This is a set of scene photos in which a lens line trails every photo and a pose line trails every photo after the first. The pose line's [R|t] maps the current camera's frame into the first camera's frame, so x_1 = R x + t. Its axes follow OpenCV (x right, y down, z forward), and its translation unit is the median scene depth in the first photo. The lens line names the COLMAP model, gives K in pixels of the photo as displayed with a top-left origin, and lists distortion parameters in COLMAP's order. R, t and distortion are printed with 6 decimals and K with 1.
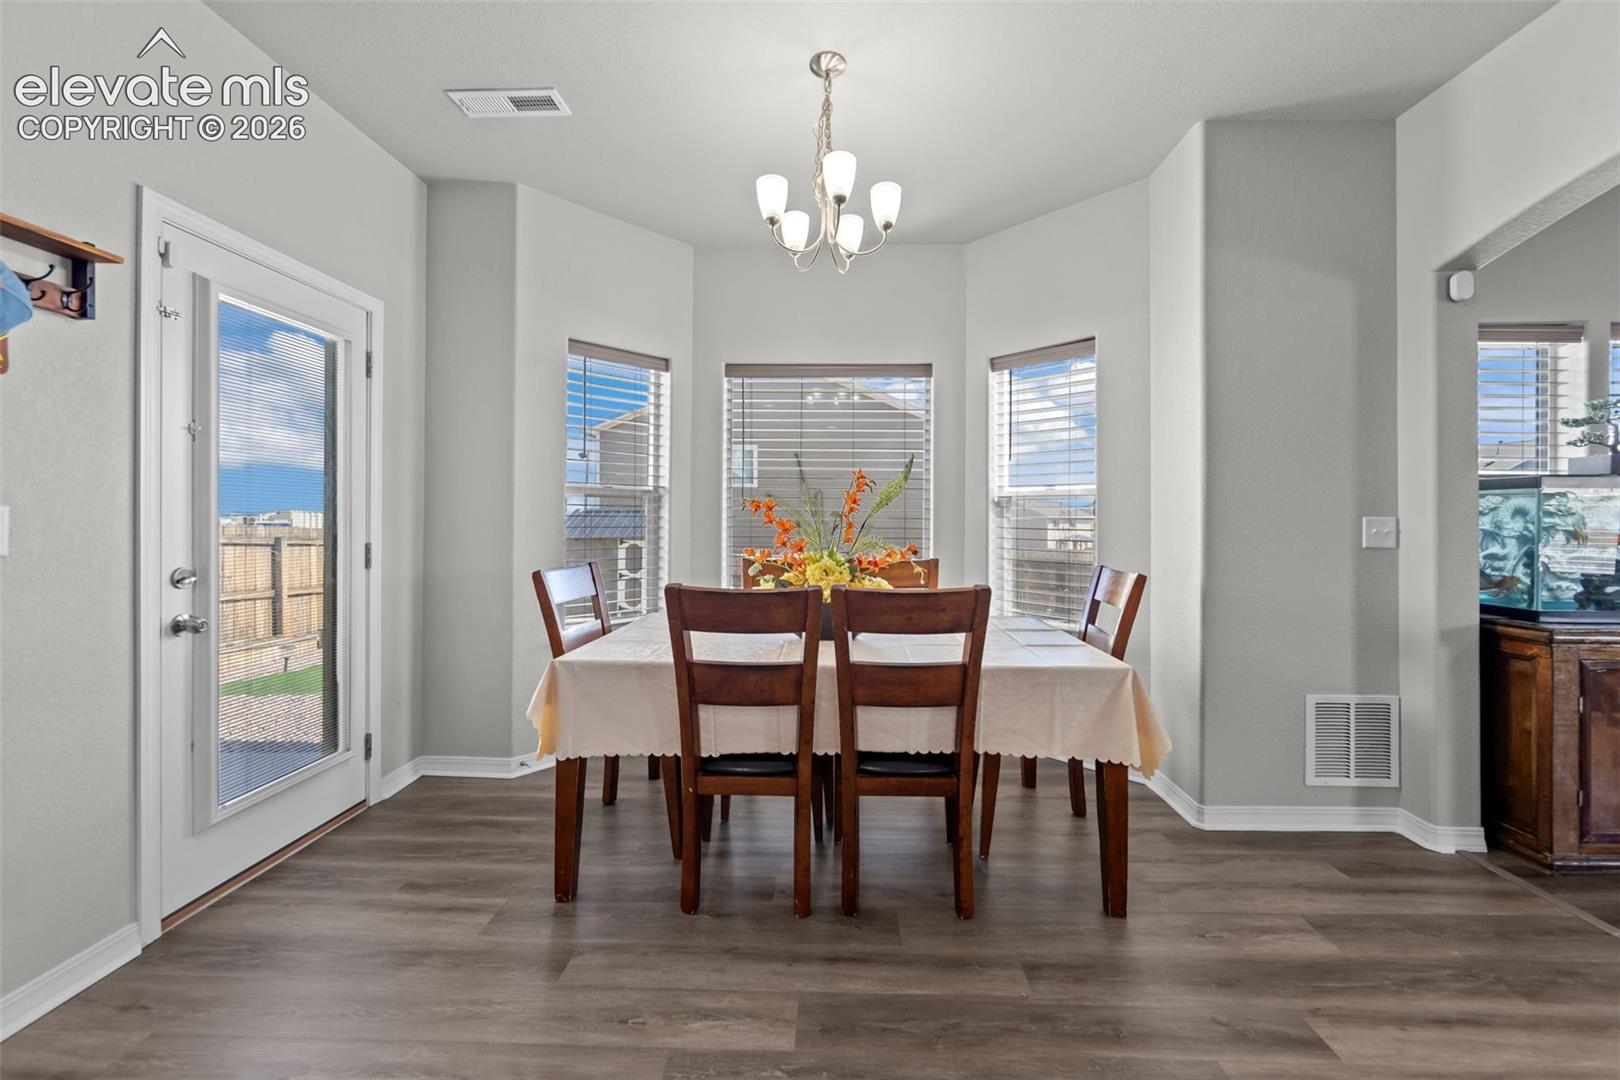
lens RADIAL K [[643.4, 0, 816.6], [0, 643.4, 525.2], [0, 0, 1]] dist [-0.000179, -0.000322]
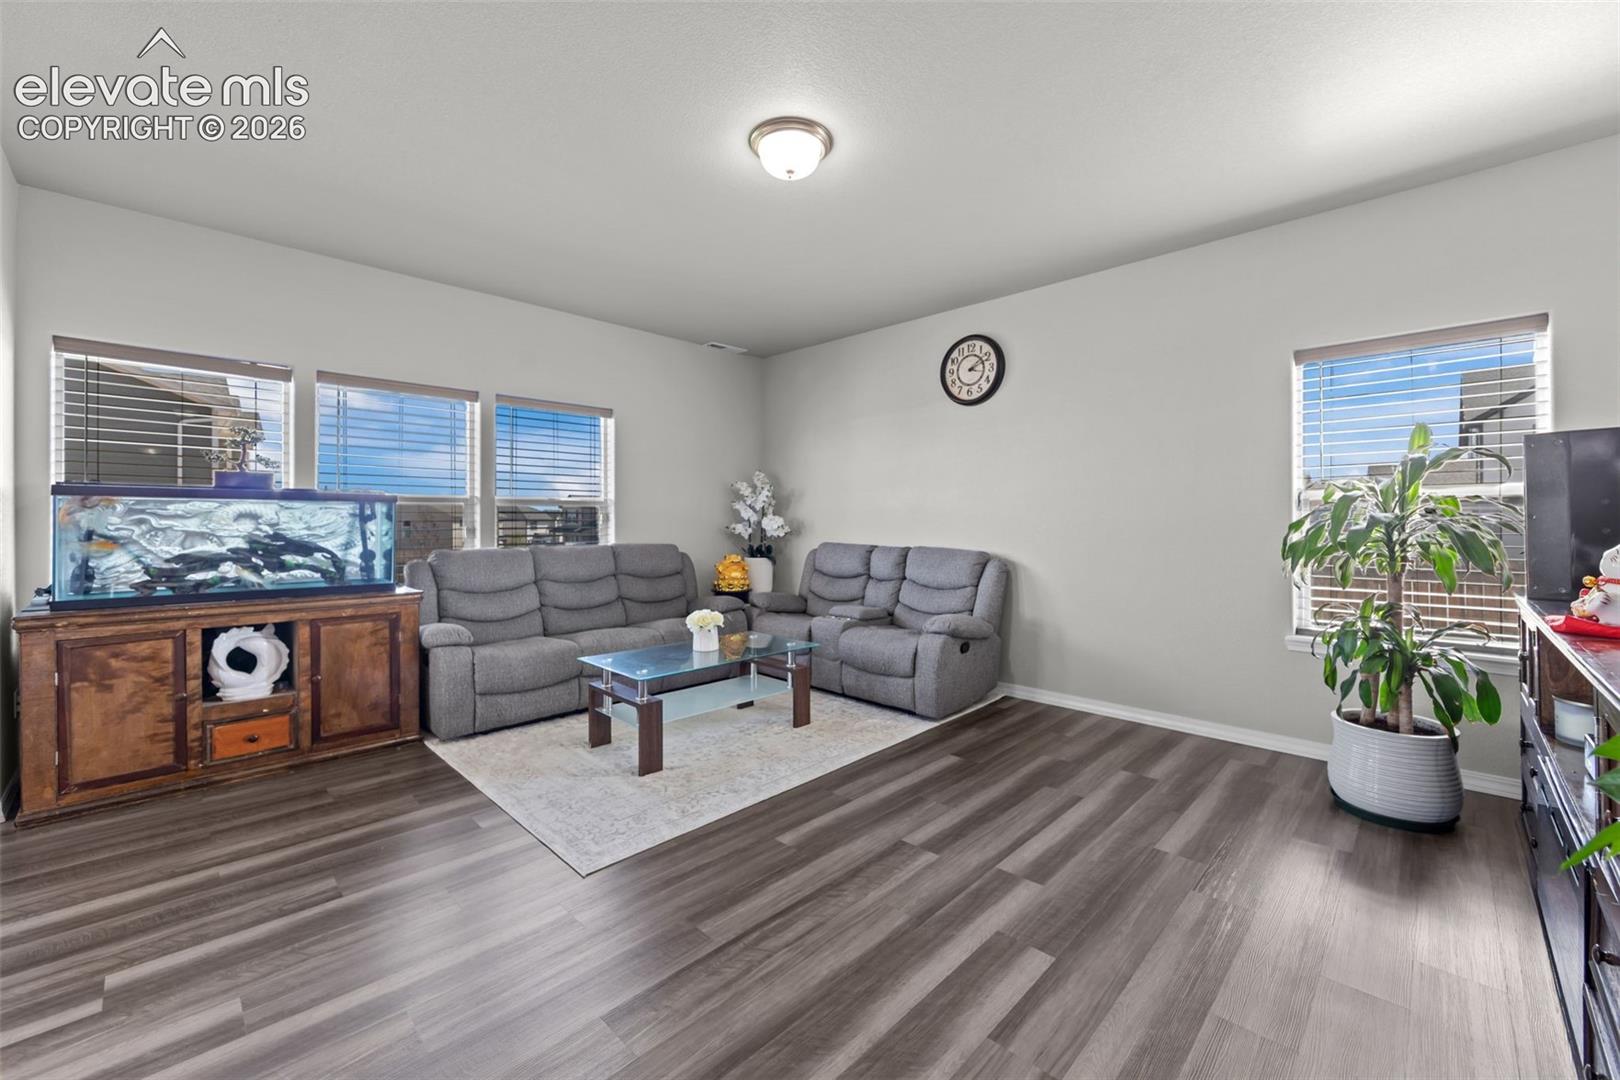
lens RADIAL K [[643.4, 0, 811.9], [0, 643.4, 526.4], [0, 0, 1]] dist [-0.000179, -0.000322]
pose [[0.681920, -0.008242, 0.731380, 1.068876], [0.005034, 0.999966, 0.006576, -0.001396], [-0.731409, -0.000802, 0.681938, -0.689883]]
